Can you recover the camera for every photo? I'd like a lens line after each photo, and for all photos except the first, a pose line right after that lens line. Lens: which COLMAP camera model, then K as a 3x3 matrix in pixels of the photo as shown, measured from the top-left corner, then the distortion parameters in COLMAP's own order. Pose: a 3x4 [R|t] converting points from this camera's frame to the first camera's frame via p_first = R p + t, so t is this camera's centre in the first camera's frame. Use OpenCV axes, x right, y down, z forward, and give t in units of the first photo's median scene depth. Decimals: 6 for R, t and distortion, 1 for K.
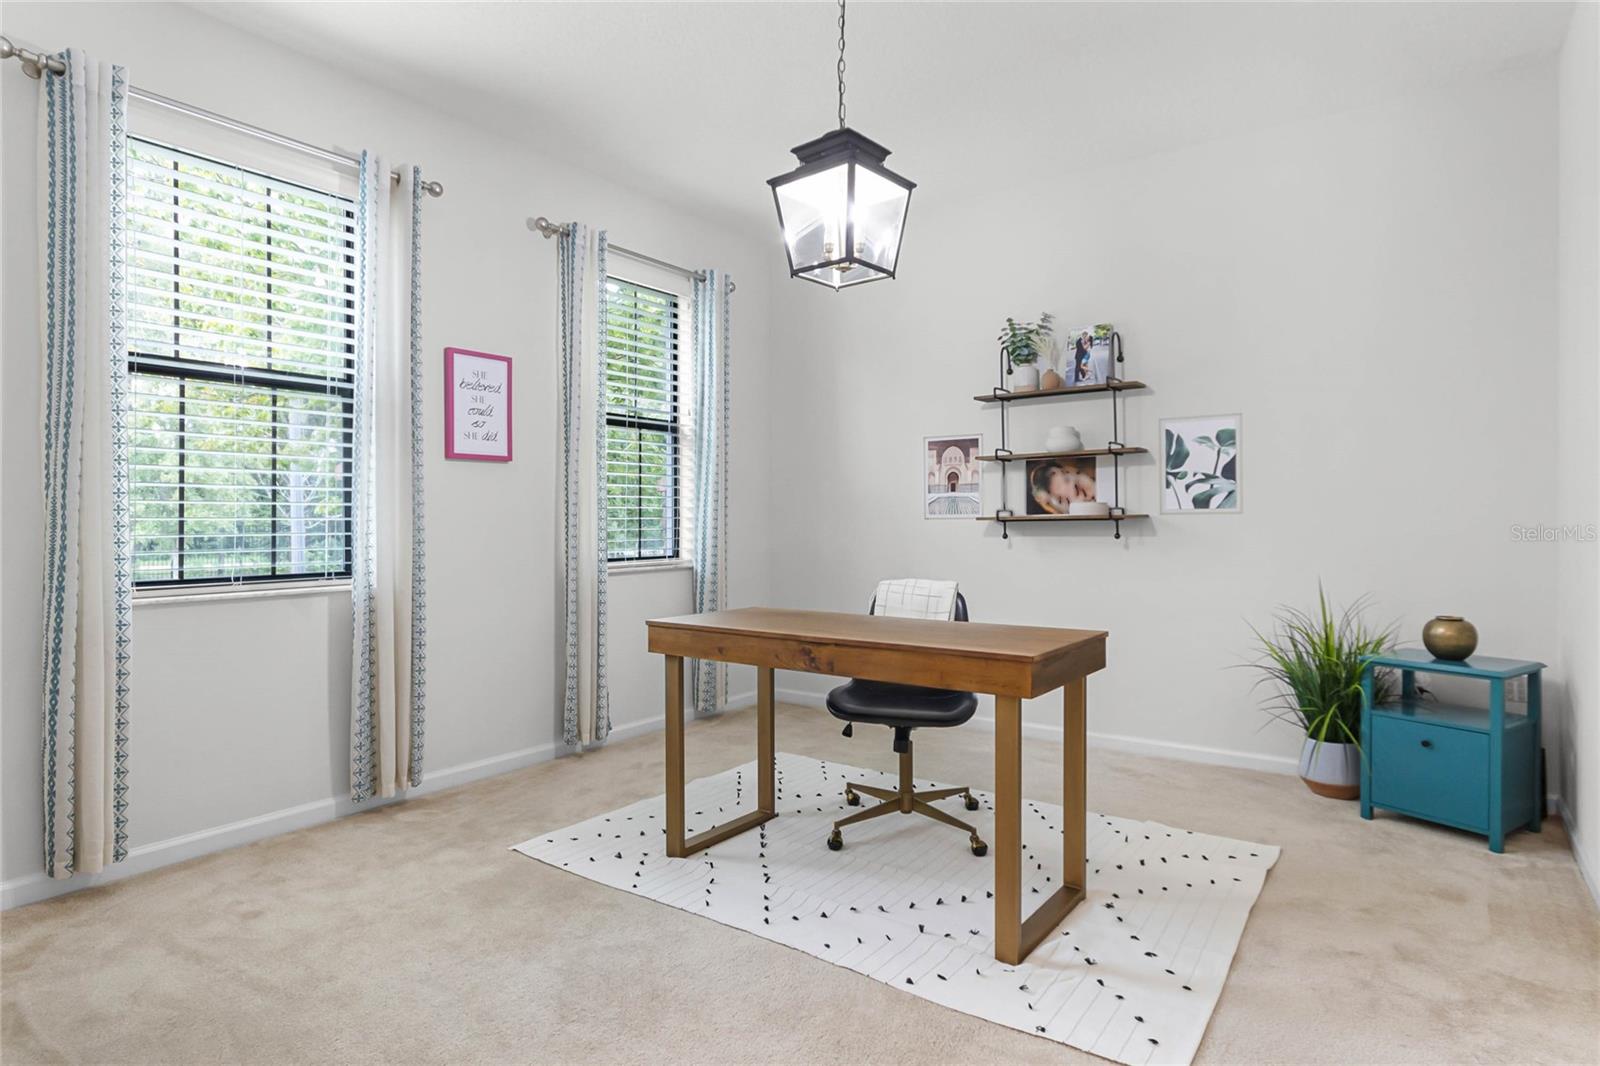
lens RADIAL K [[859.0, 0, 800.0], [0, 859.0, 533.0], [0, 0, 1]] dist [0.000891, 0.000083]
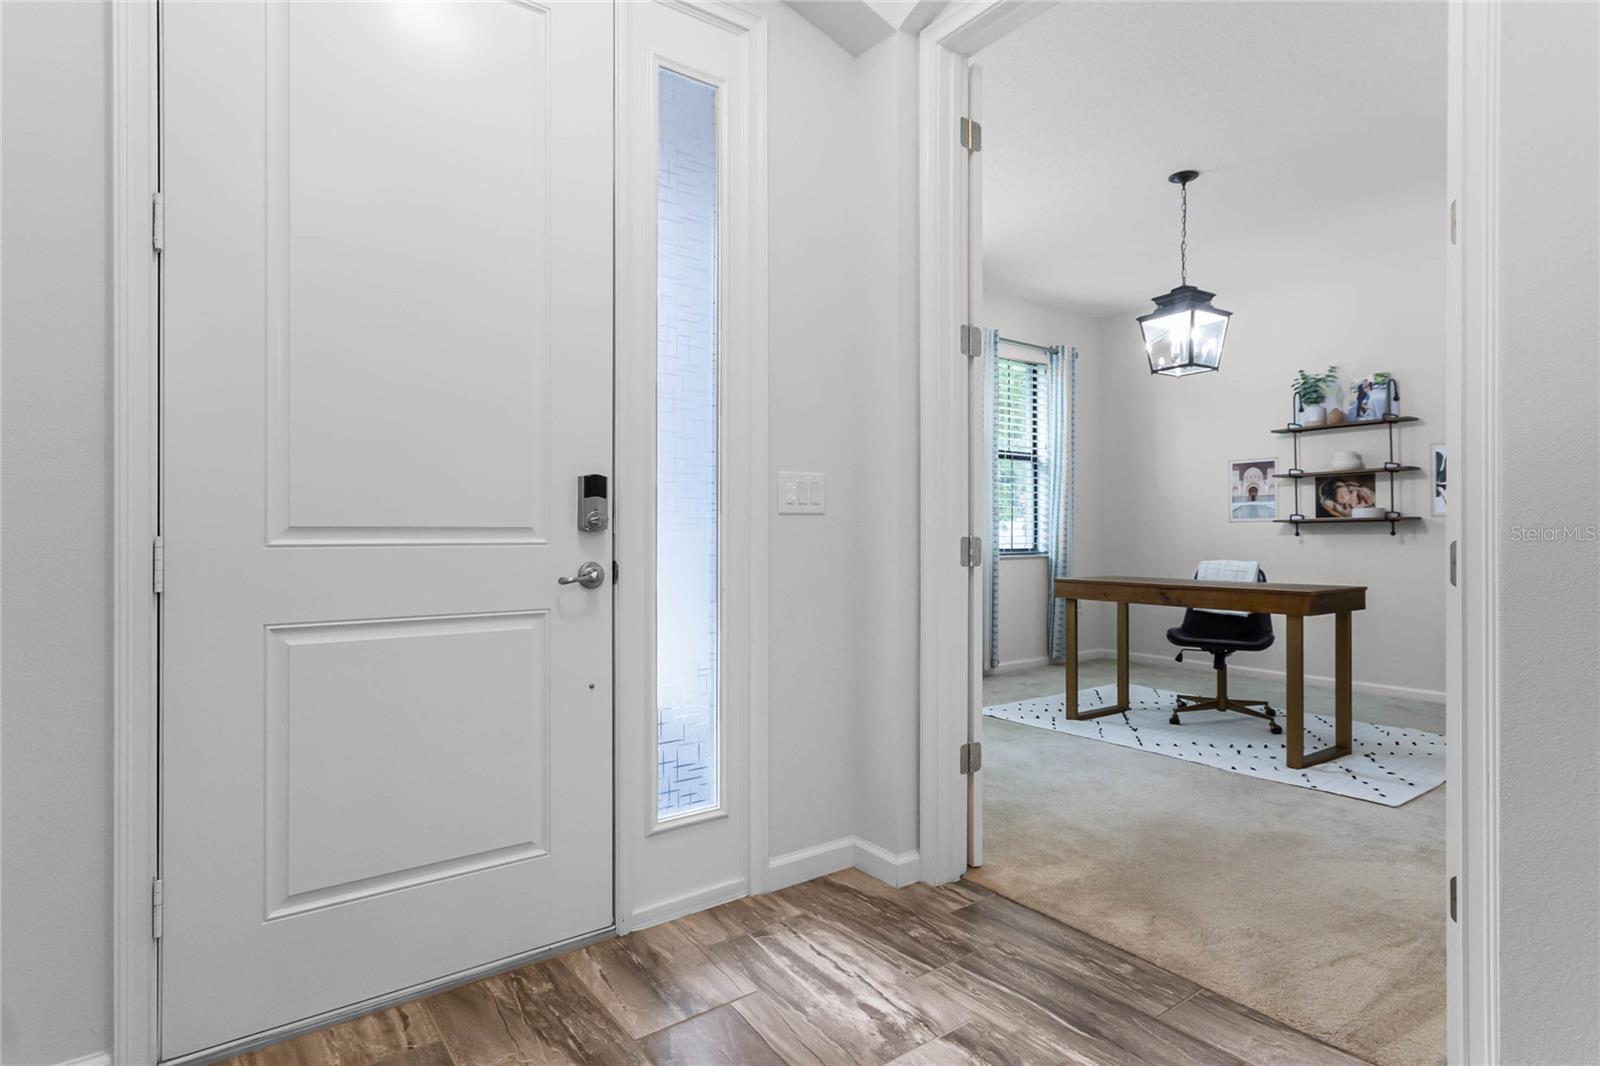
lens RADIAL K [[855.2, 0, 810.1], [0, 855.2, 534.9], [0, 0, 1]] dist [-0.002718, 0.022155]
pose [[0.957784, 0.002461, -0.287477, -0.107623], [-0.007606, 0.999830, -0.016782, 0.034342], [0.287387, 0.018260, 0.957641, -0.511067]]
